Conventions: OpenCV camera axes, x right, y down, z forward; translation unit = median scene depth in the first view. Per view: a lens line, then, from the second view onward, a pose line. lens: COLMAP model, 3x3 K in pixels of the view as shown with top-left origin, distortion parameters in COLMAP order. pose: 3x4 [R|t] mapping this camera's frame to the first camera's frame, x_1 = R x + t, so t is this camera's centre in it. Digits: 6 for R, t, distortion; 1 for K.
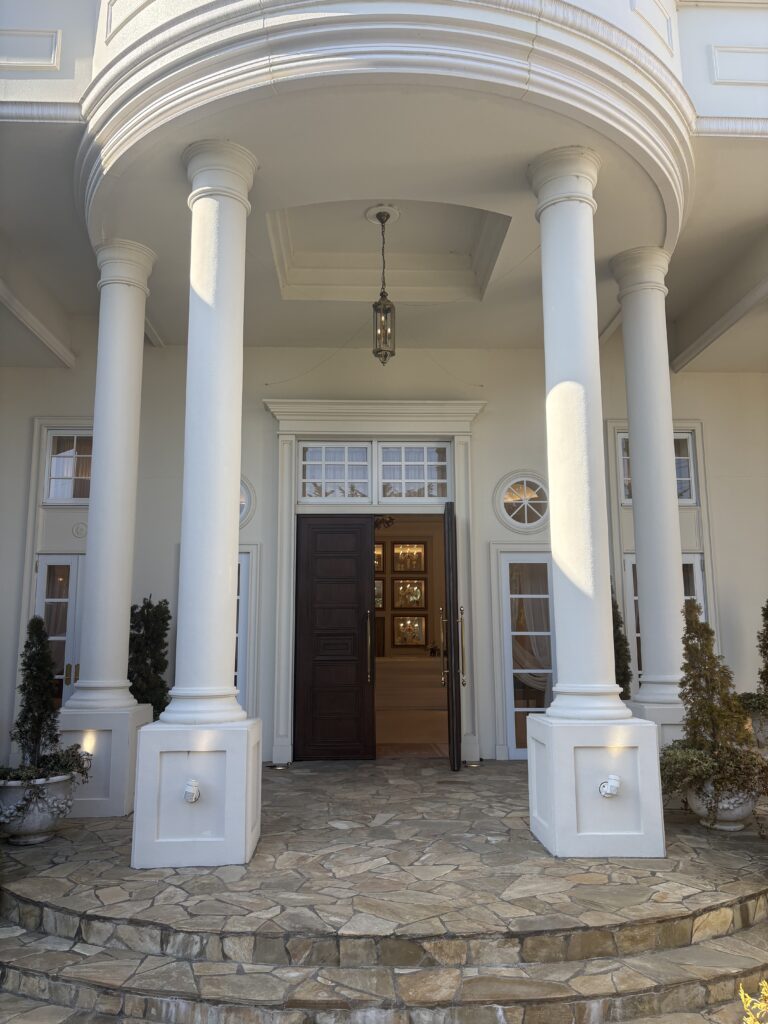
lens RADIAL K [[776.0, 0, 385.7], [0, 776.0, 512.3], [0, 0, 1]] dist [0.015177, -0.013518]
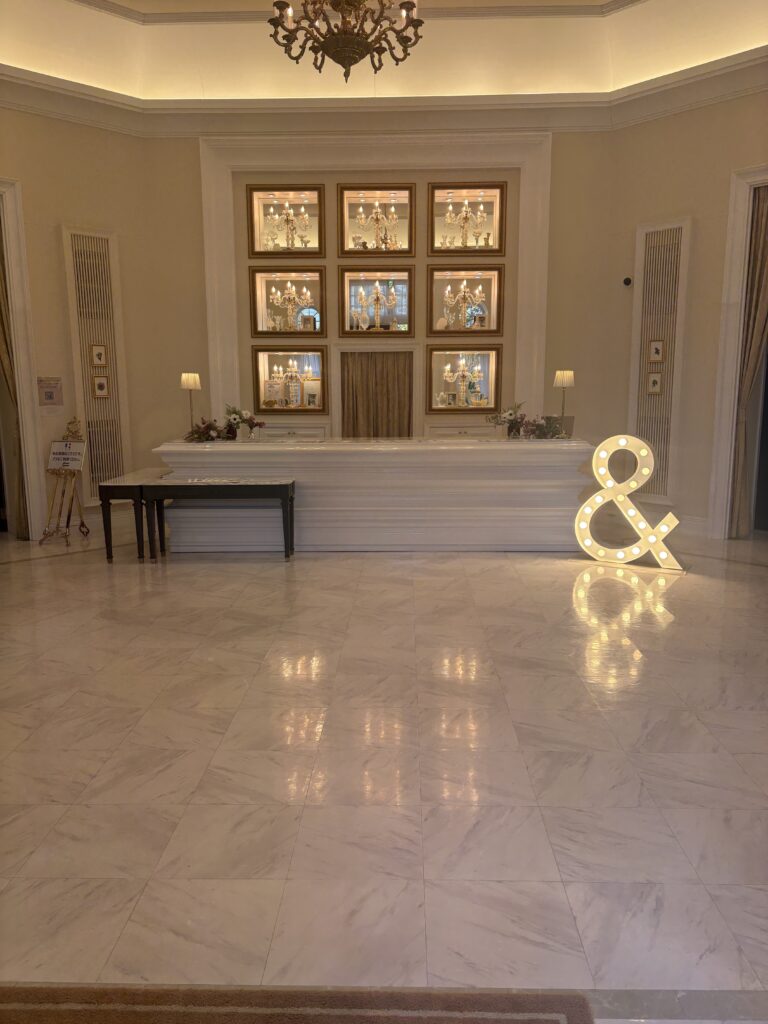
lens RADIAL K [[776.0, 0, 379.7], [0, 776.0, 515.5], [0, 0, 1]] dist [0.015177, -0.013518]
pose [[0.997761, 0.011280, -0.065929, 0.021764], [0.011842, 0.940315, 0.340099, 0.127814], [0.065830, -0.340118, 0.938076, 0.979753]]
